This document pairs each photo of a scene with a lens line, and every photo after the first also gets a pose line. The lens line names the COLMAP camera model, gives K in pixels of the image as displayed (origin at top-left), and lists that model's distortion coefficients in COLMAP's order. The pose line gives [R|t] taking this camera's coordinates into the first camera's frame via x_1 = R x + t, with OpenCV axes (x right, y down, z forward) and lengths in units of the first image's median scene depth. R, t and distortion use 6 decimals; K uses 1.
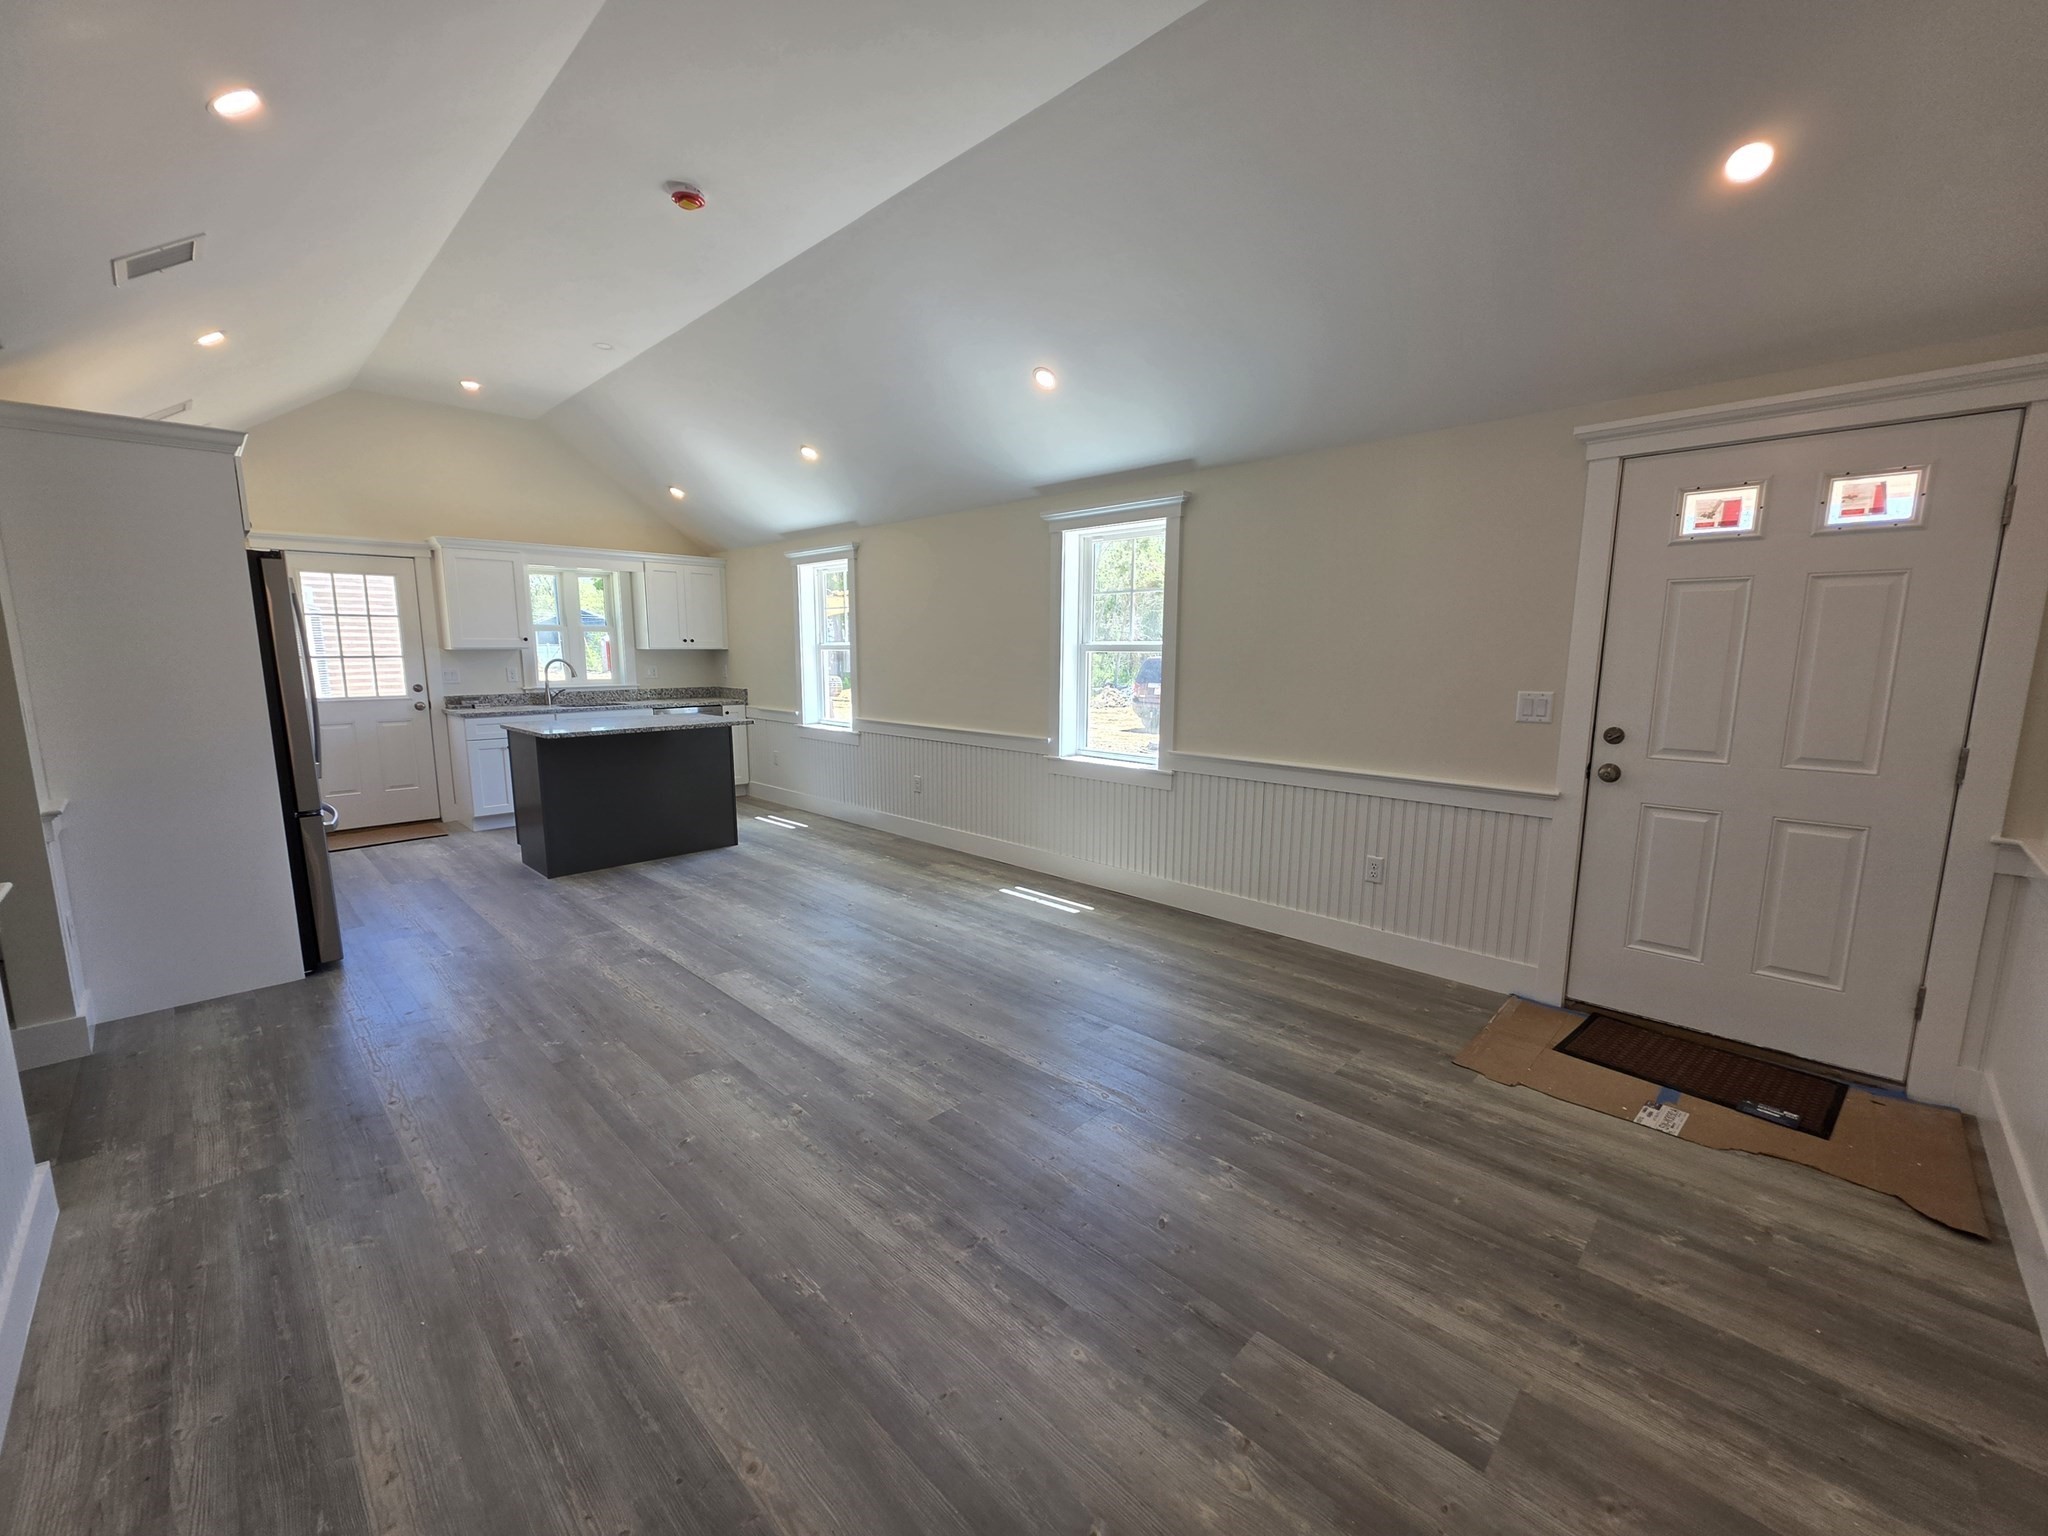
lens RADIAL K [[825.6, 0, 1019.0], [0, 825.6, 775.4], [0, 0, 1]] dist [-0.002004, -0.000017]
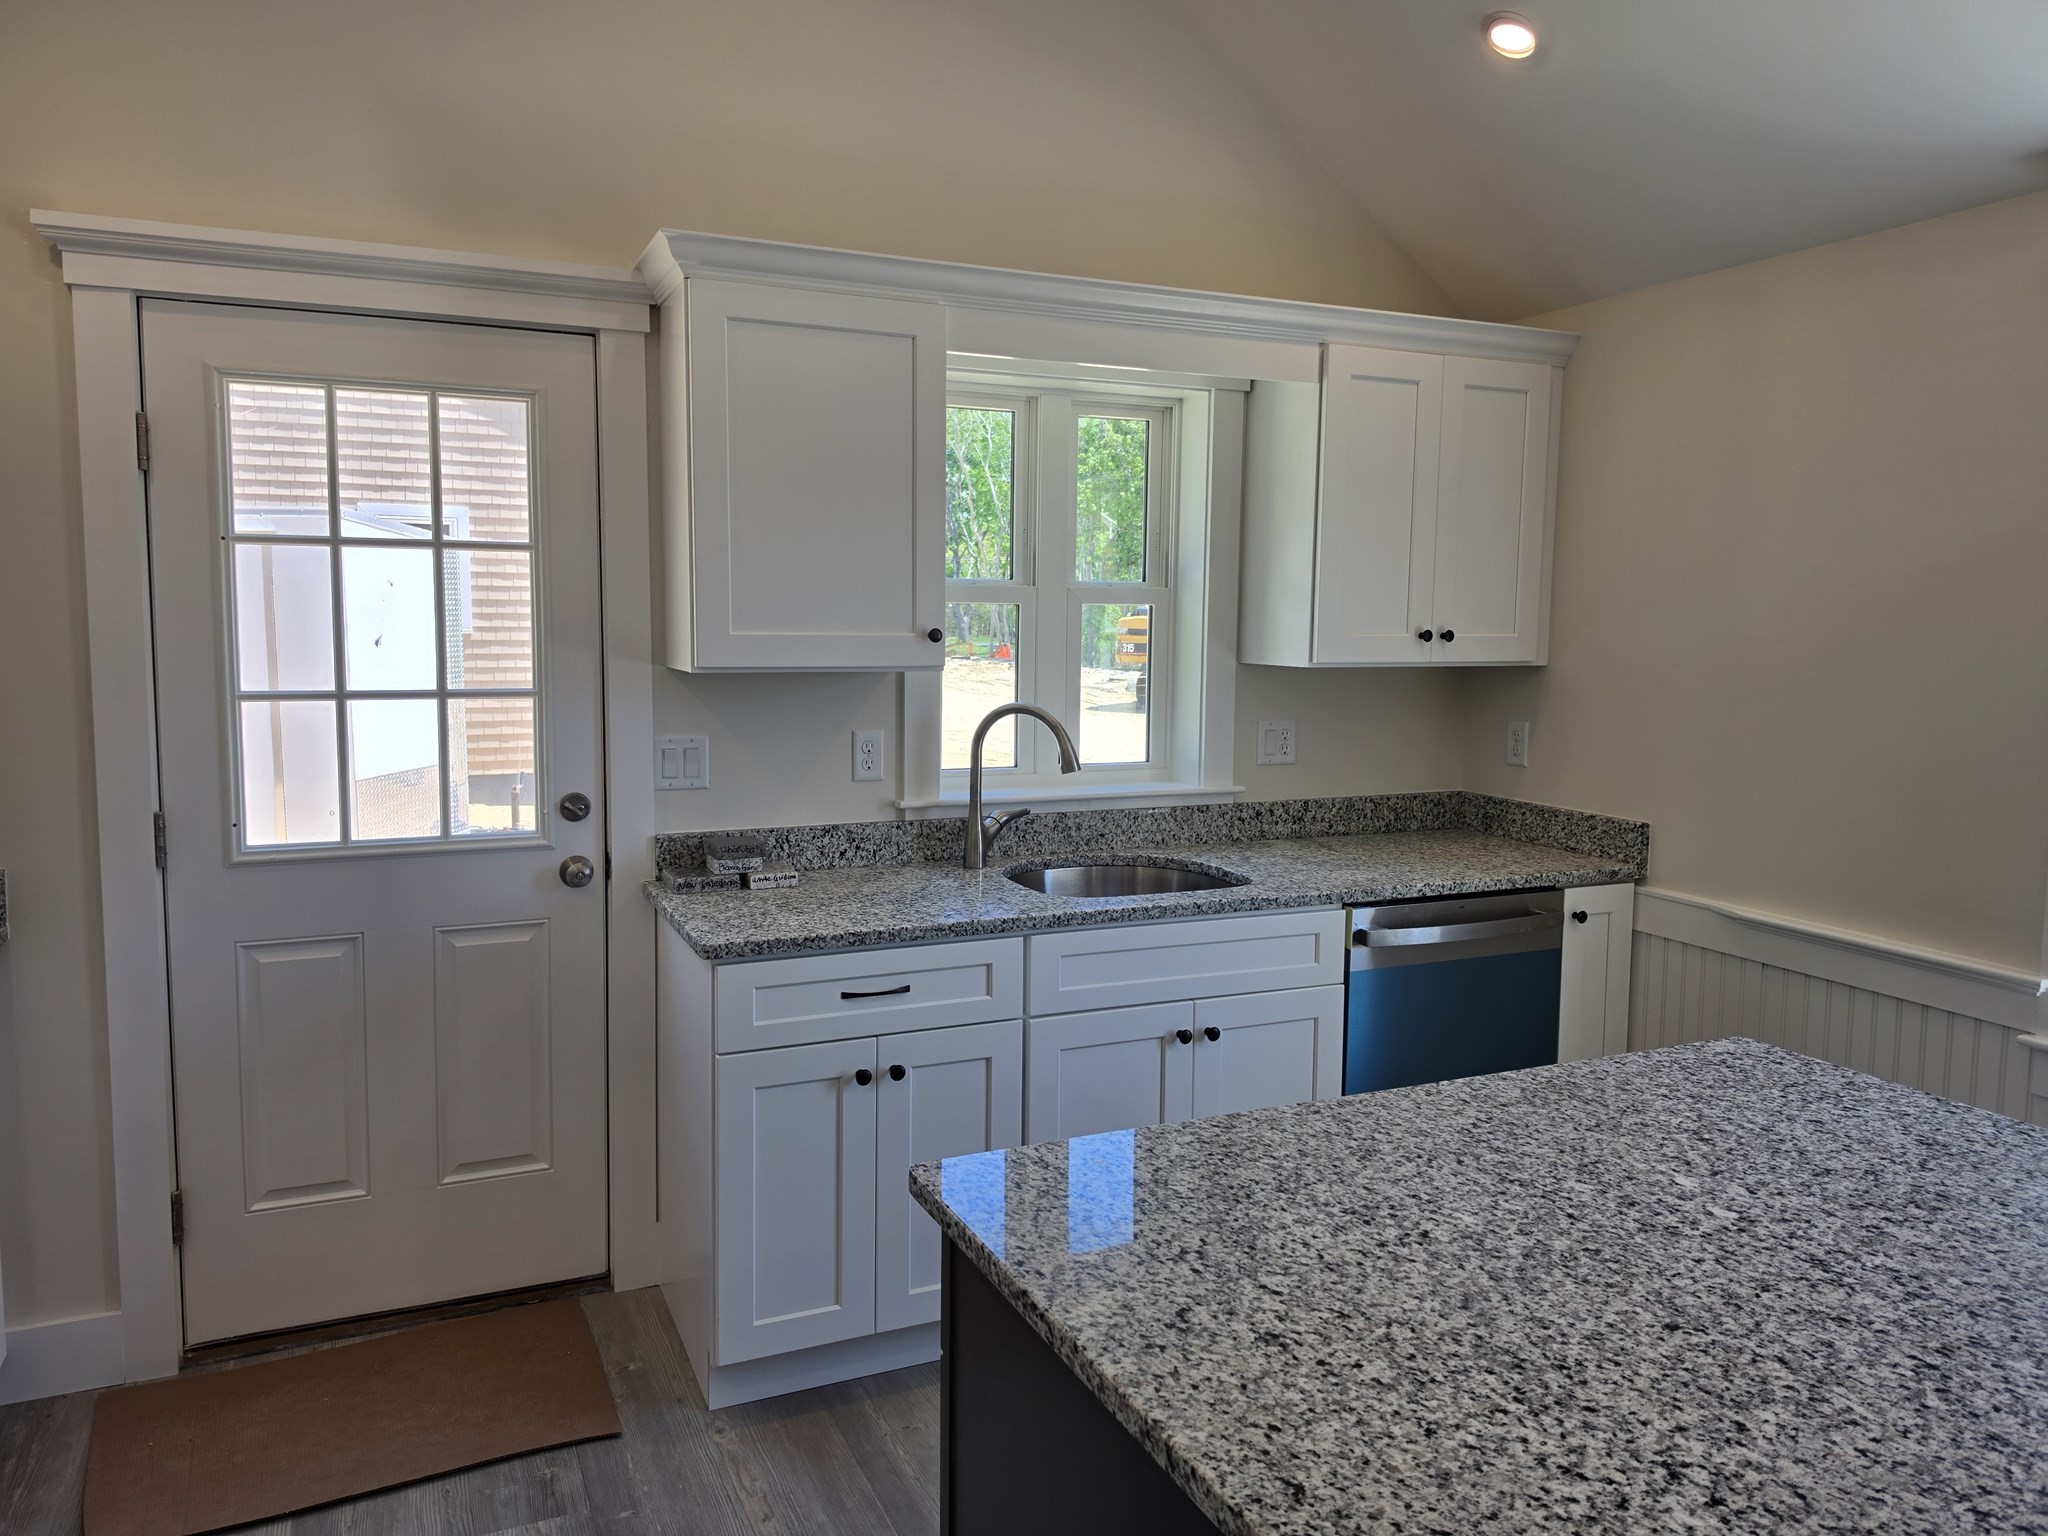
lens RADIAL K [[1408.1, 0, 1016.5], [0, 1408.1, 756.9], [0, 0, 1]] dist [0.062485, 0.000009]
pose [[0.937024, 0.039768, -0.346993, -0.419380], [-0.060647, 0.996930, -0.049516, -0.105853], [0.343958, 0.067442, 0.936560, 0.595633]]
